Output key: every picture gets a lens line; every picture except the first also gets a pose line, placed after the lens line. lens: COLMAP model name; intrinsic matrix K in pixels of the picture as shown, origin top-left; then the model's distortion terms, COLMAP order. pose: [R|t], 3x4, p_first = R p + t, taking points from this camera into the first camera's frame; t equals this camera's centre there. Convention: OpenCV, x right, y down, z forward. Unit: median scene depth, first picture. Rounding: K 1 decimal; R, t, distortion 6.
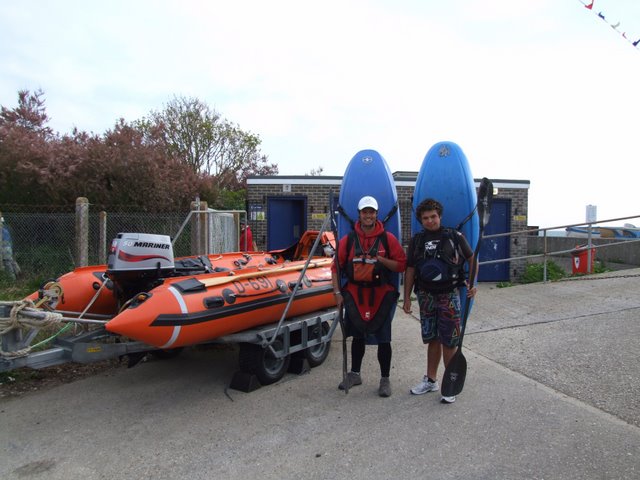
lens RADIAL K [[523.9, 0, 320.0], [0, 523.9, 240.0], [0, 0, 1]] dist [-0.173350, 0.152756]
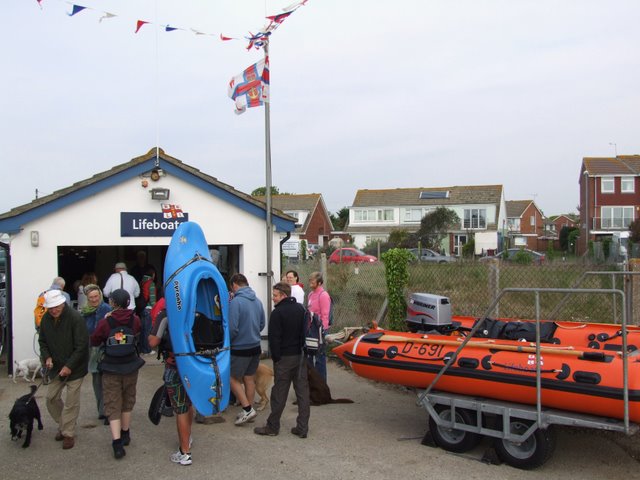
lens RADIAL K [[594.7, 0, 320.0], [0, 594.7, 240.0], [0, 0, 1]] dist [-0.140247, 0.139135]
pose [[-0.193261, -0.001056, -0.981147, 0.792870], [0.001701, 0.999998, -0.001411, -0.100835], [0.981146, -0.001942, -0.193259, 0.708663]]
